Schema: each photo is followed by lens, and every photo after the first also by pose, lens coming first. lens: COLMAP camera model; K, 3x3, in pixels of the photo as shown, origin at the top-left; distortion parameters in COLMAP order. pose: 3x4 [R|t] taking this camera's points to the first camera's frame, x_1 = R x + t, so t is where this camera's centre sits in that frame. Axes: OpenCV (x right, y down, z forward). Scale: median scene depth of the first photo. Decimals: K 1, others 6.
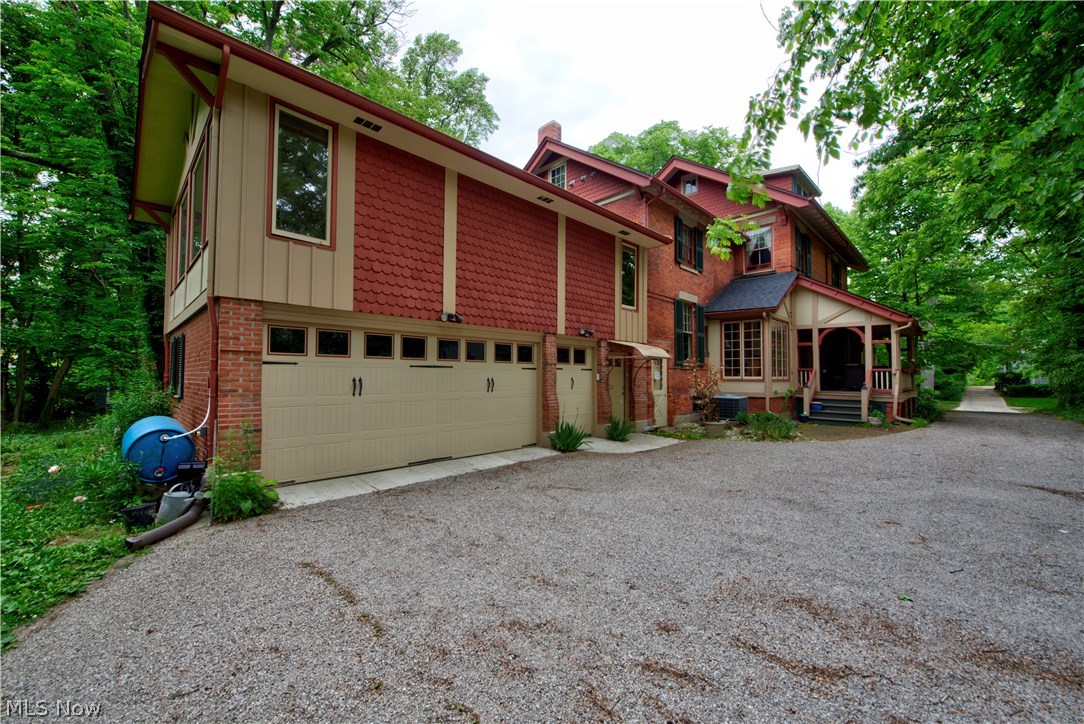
lens RADIAL K [[425.7, 0, 543.8], [0, 425.7, 361.6], [0, 0, 1]] dist [-0.002174, -0.000380]
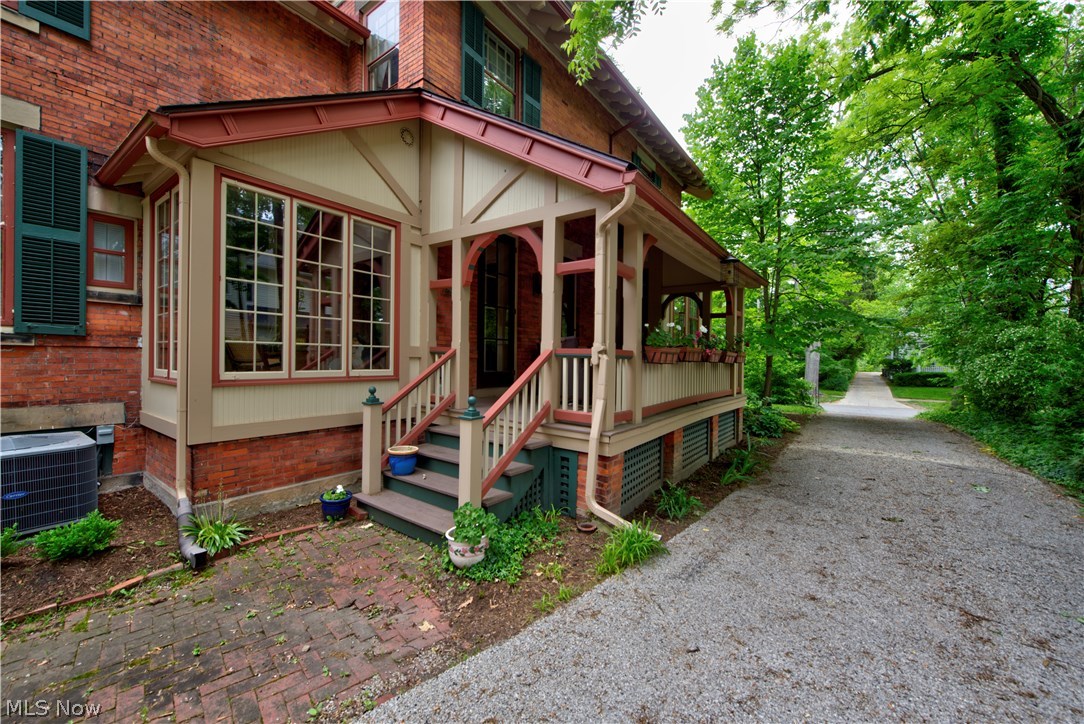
lens RADIAL K [[425.7, 0, 541.1], [0, 425.7, 360.5], [0, 0, 1]] dist [-0.002174, -0.000380]
pose [[0.990256, 0.003807, 0.139207, 0.399012], [-0.008748, 0.999352, 0.034903, 0.007581], [-0.138984, -0.035780, 0.989648, 0.377643]]
